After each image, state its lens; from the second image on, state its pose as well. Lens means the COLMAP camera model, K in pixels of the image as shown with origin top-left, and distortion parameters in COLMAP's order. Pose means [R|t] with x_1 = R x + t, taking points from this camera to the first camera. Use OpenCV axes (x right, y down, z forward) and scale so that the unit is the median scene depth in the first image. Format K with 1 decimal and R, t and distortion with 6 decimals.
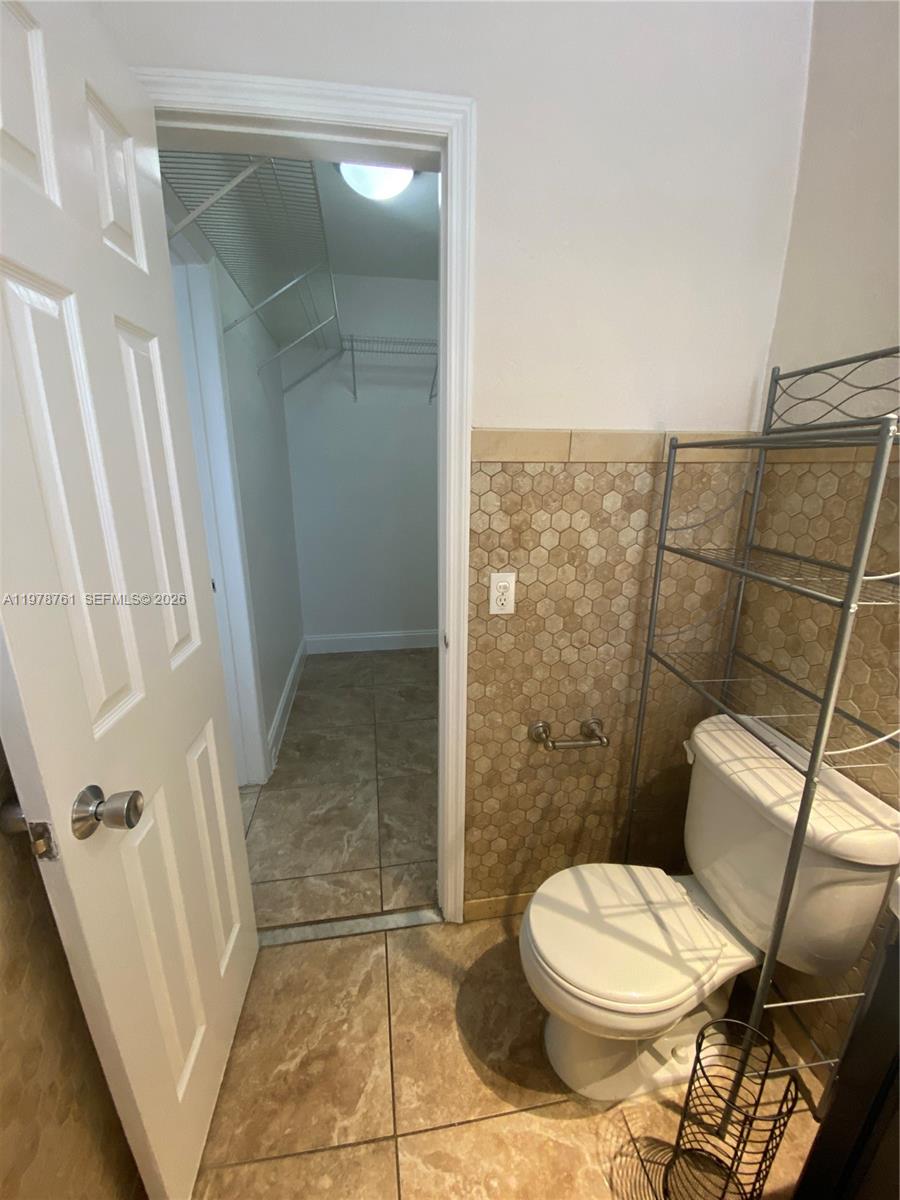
lens RADIAL K [[498.8, 0, 448.3], [0, 498.8, 598.7], [0, 0, 1]] dist [-0.021922, -0.004211]
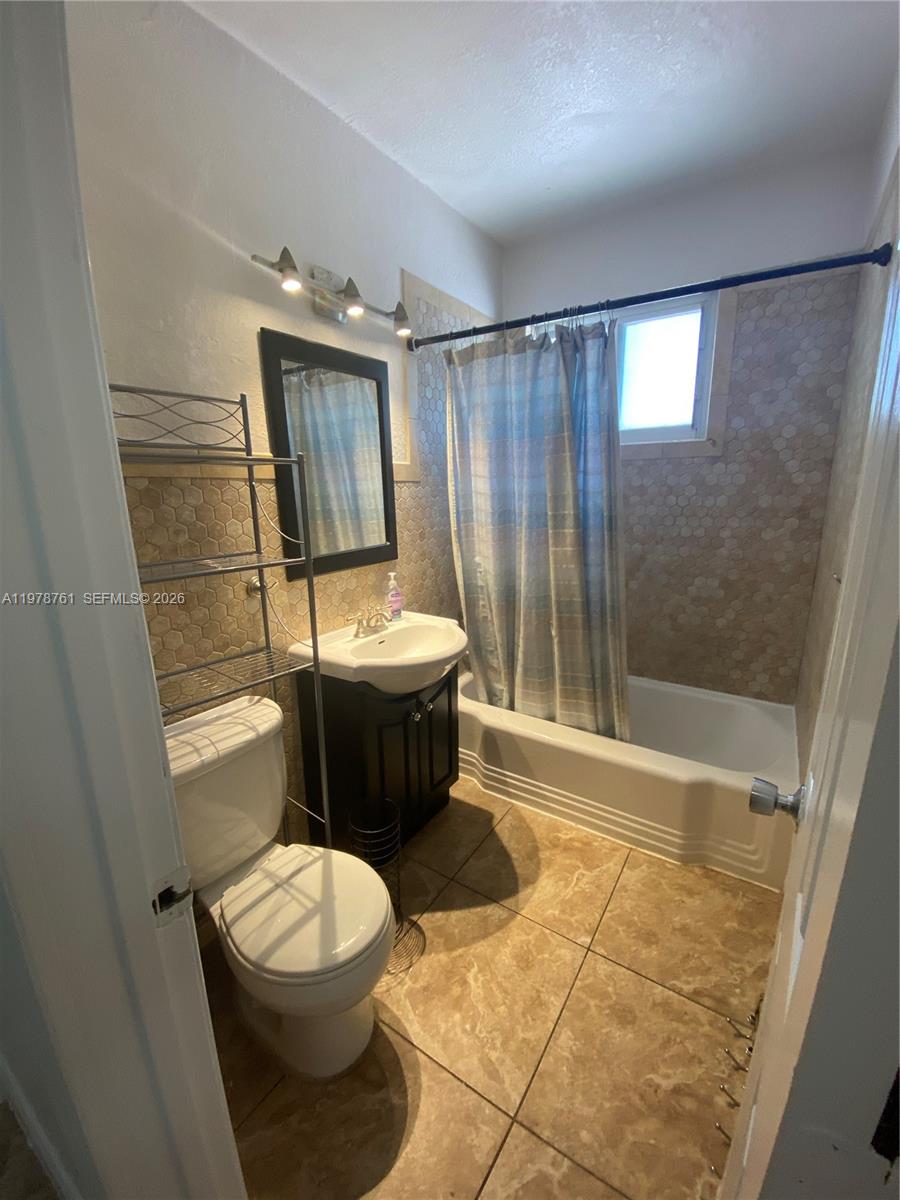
lens RADIAL K [[498.8, 0, 453.2], [0, 498.8, 607.6], [0, 0, 1]] dist [-0.021922, -0.004211]
pose [[-0.739584, -0.160794, 0.653575, -0.506646], [0.182063, 0.887051, 0.424256, -0.322854], [-0.647972, 0.432765, -0.626775, 1.236431]]
